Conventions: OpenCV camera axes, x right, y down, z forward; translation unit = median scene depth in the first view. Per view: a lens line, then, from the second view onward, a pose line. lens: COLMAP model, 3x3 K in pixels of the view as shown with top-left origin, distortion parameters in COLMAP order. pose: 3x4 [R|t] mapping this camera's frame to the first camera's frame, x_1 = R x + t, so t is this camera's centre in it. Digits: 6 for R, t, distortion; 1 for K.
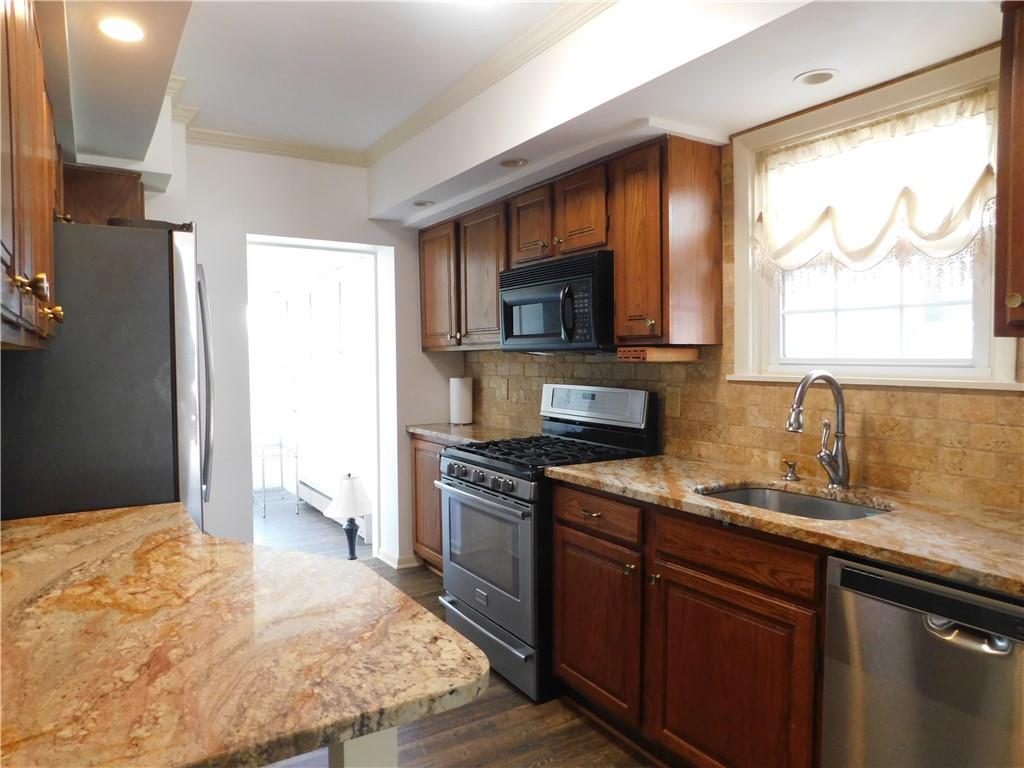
lens RADIAL K [[680.6, 0, 520.1], [0, 680.6, 381.8], [0, 0, 1]] dist [-0.052286, 0.040702]
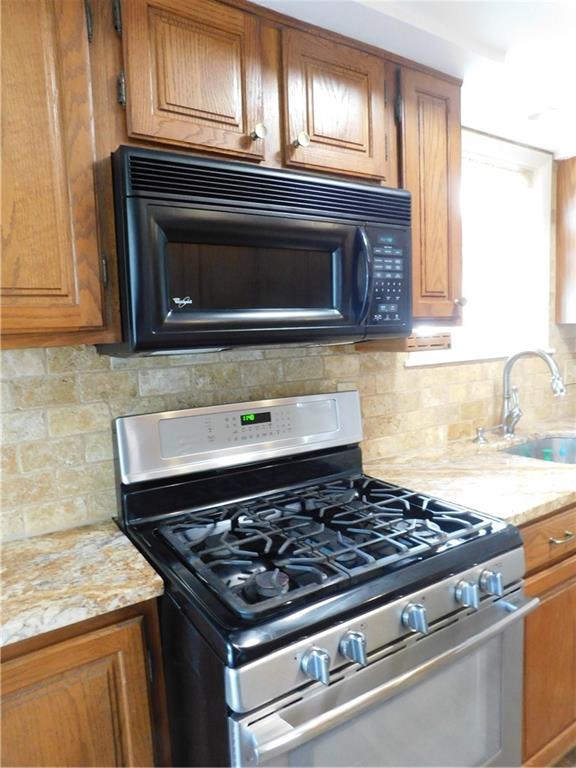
lens RADIAL K [[510.5, 0, 288.5], [0, 510.5, 388.0], [0, 0, 1]] dist [-0.052286, 0.040702]
pose [[-0.016239, -0.107330, 0.994091, -0.404908], [0.072738, 0.991461, 0.108234, -0.061132], [-0.997219, 0.074065, -0.008293, 1.148744]]
